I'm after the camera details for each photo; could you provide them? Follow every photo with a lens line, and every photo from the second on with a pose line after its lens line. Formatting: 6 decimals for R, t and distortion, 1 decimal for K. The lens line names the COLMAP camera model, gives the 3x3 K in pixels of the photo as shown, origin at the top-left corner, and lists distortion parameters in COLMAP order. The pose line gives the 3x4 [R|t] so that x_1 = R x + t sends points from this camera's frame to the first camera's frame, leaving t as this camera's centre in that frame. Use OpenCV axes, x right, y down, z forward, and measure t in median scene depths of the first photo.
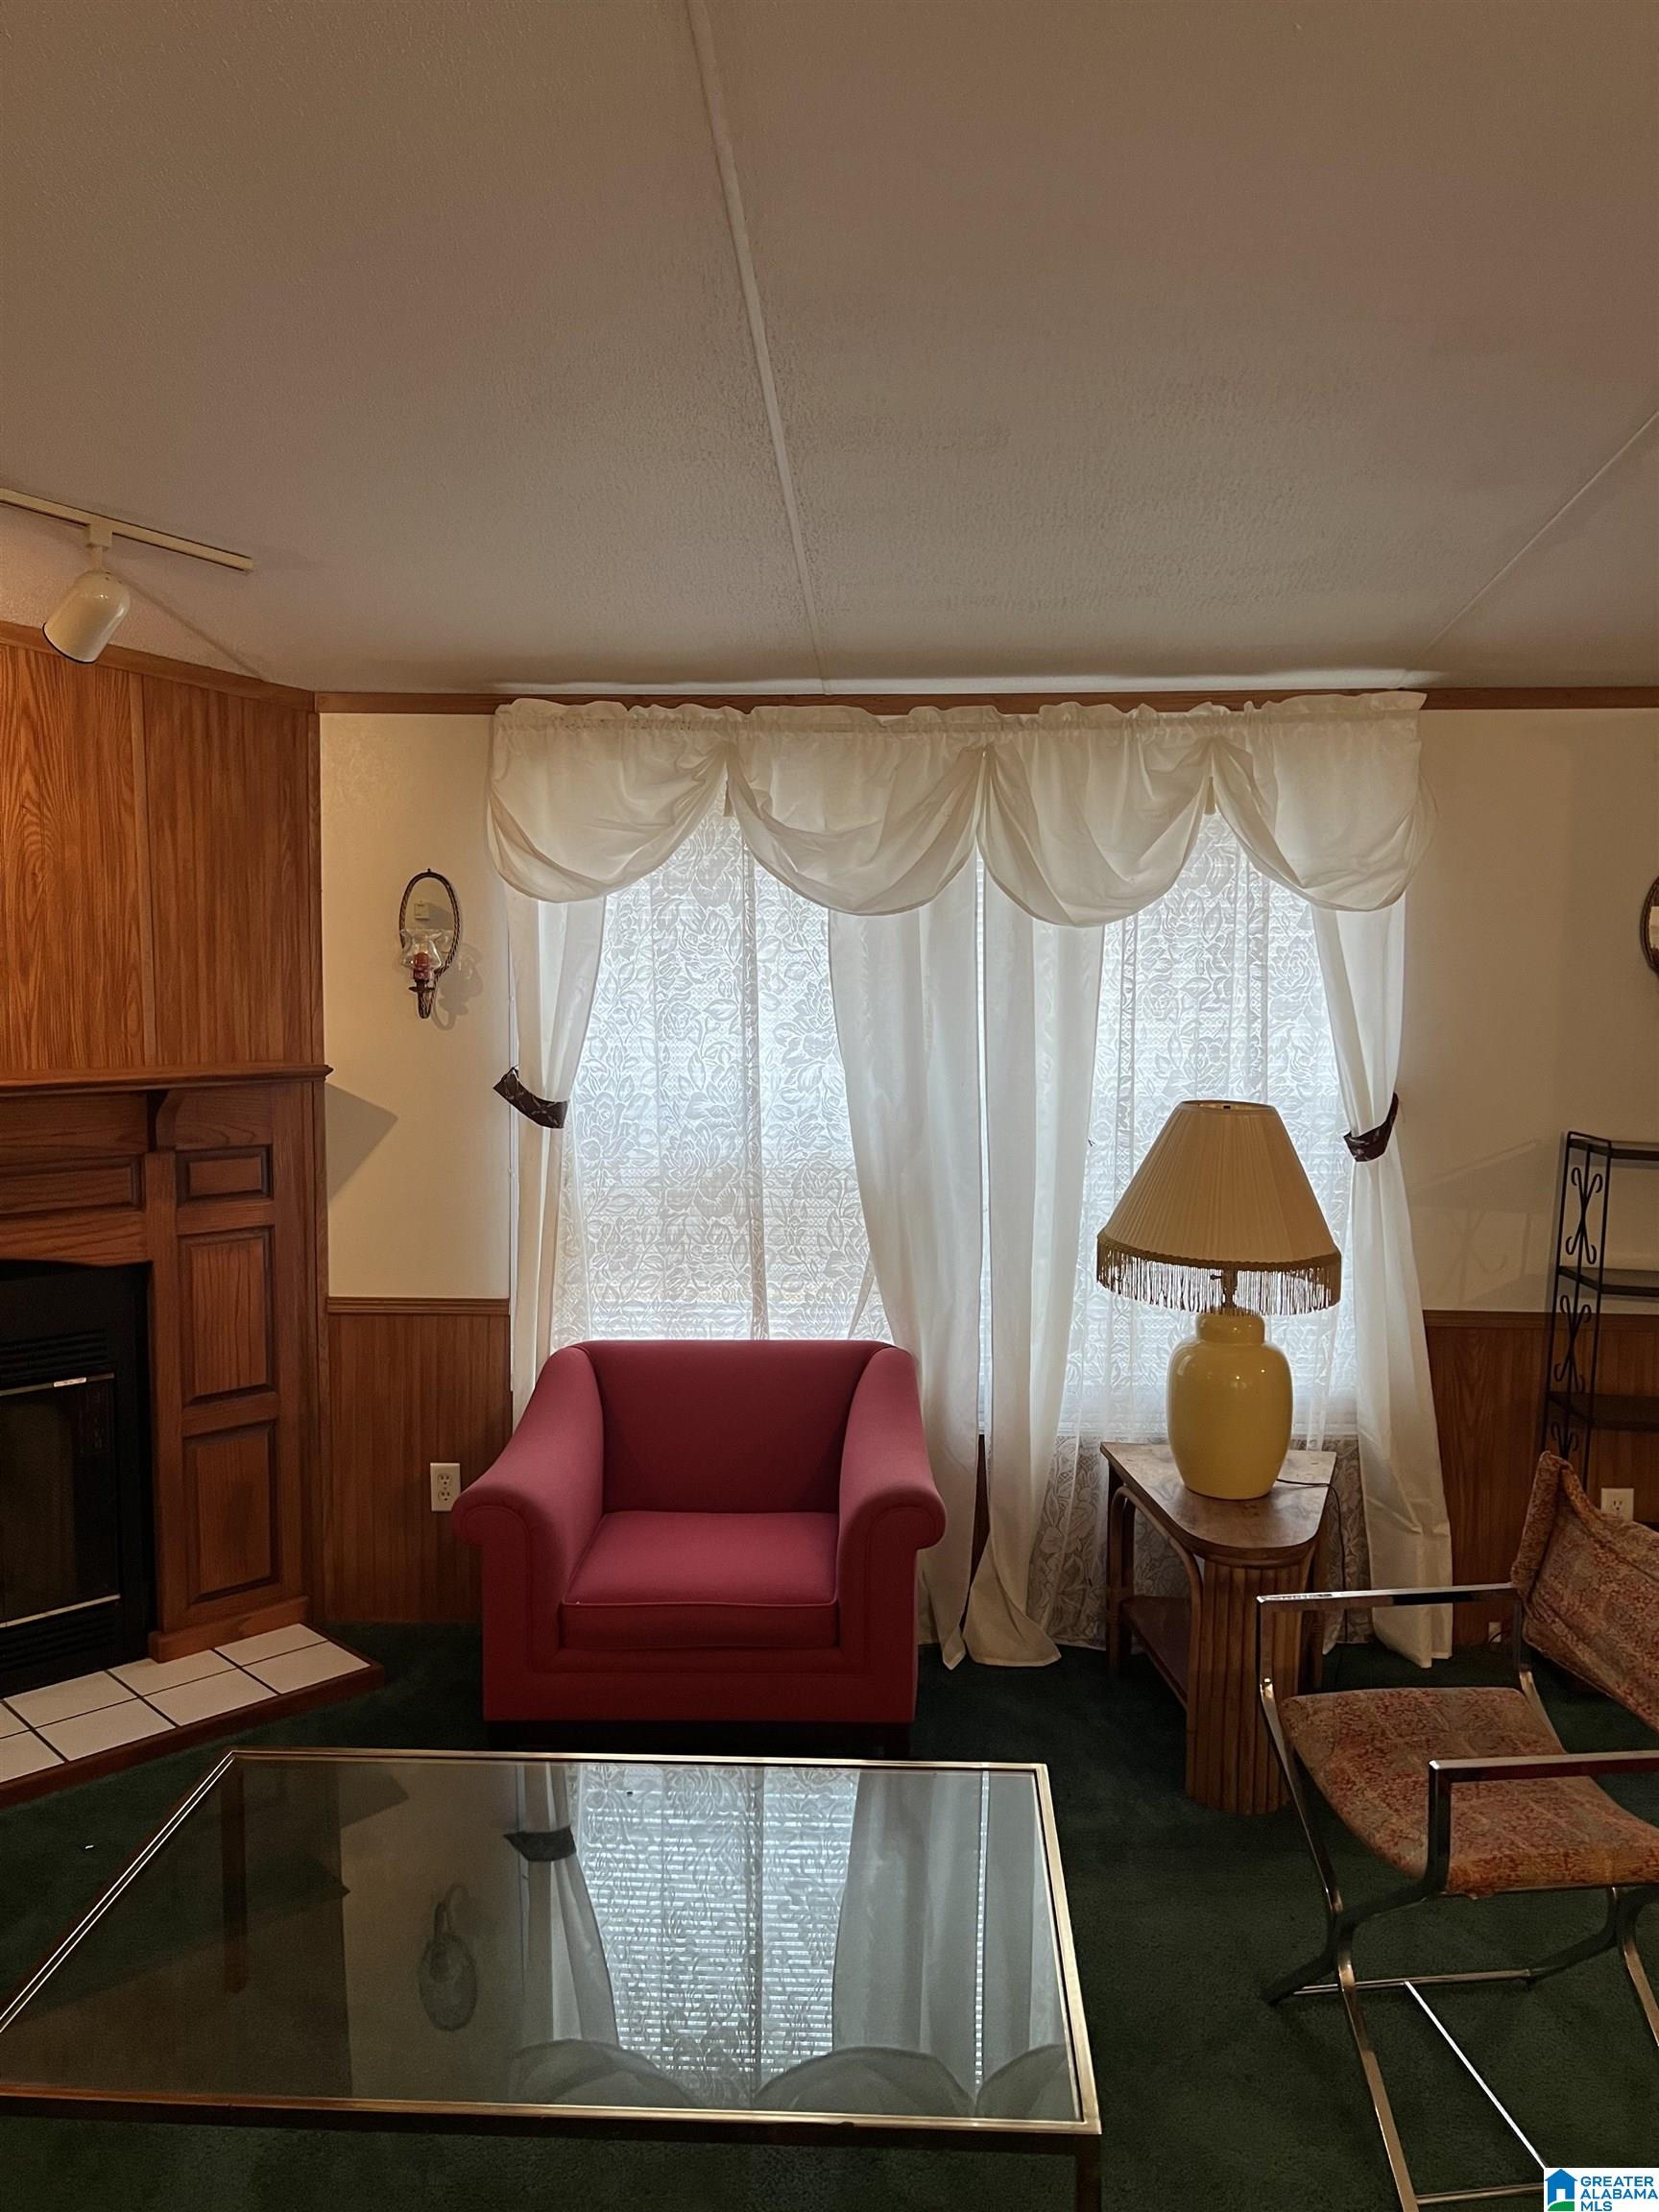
lens RADIAL K [[1656.7, 0, 829.5], [0, 1656.7, 1106.0], [0, 0, 1]] dist [0.064731, -0.059289]
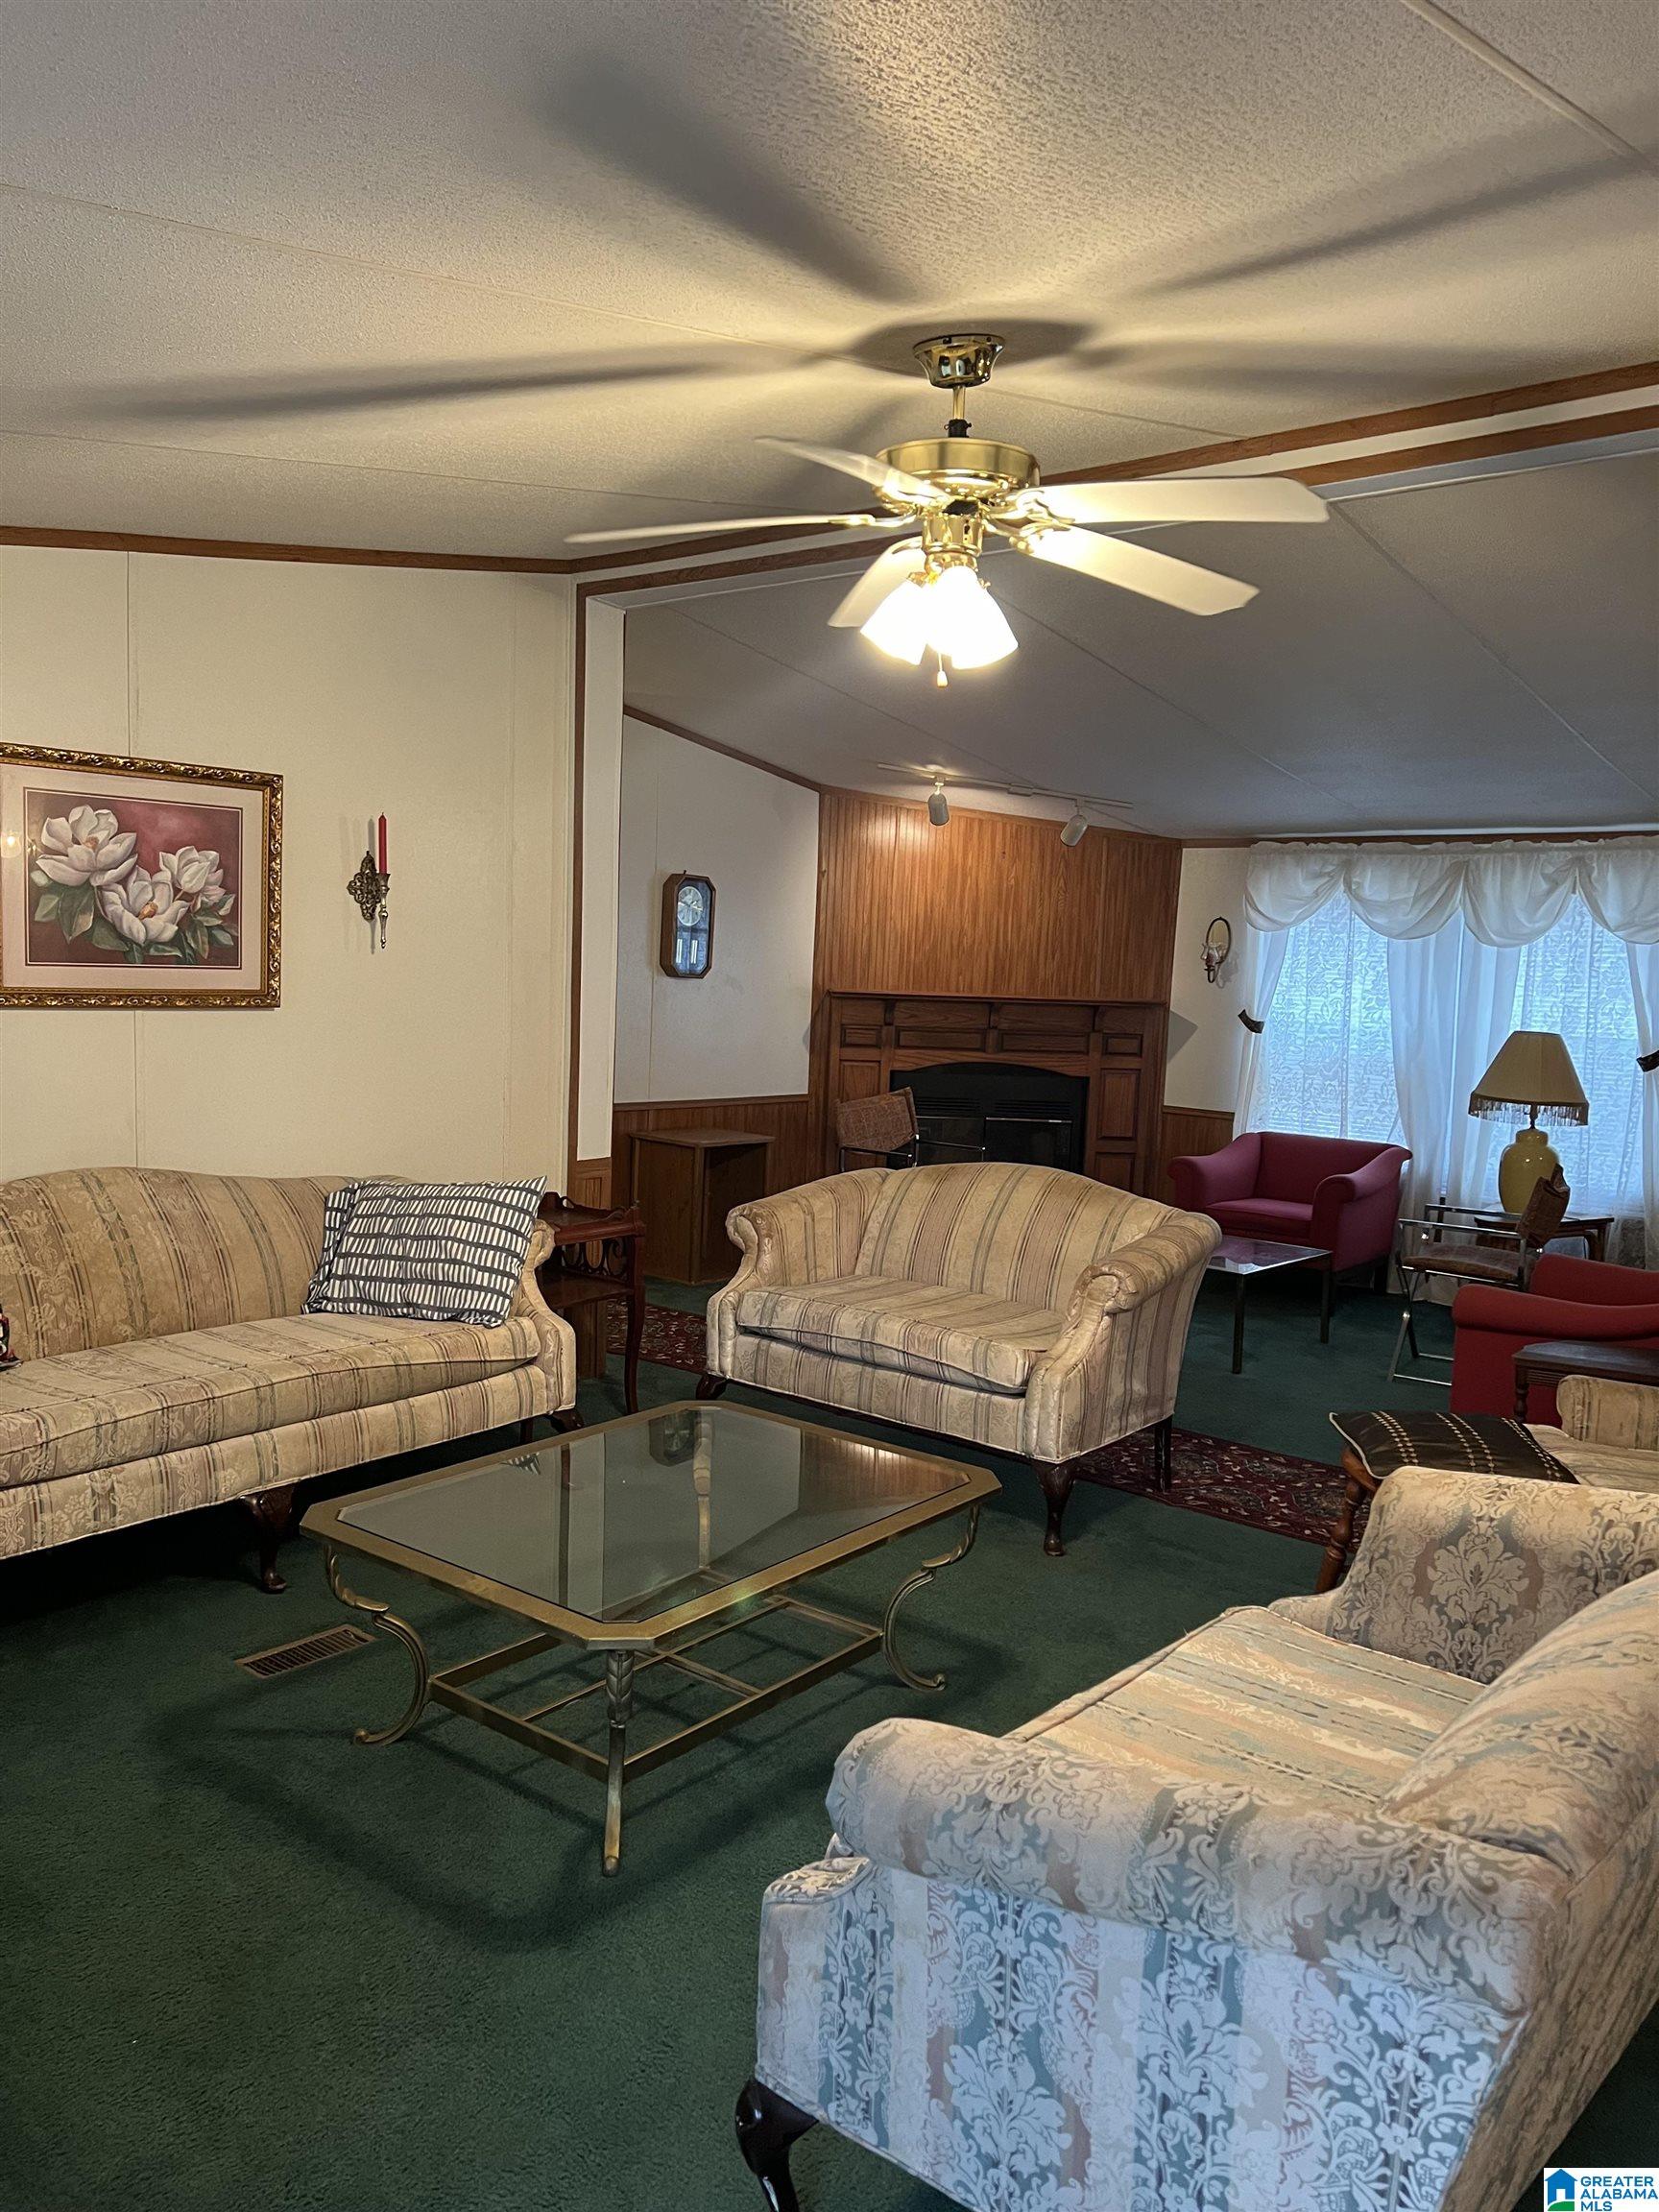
lens RADIAL K [[1658.2, 0, 827.2], [0, 1658.2, 1138.3], [0, 0, 1]] dist [0.072239, -0.063638]
pose [[0.785122, 0.095249, -0.611972, 0.762486], [-0.091446, 0.995101, 0.037561, 0.121939], [0.612552, 0.026472, 0.789987, -1.113073]]
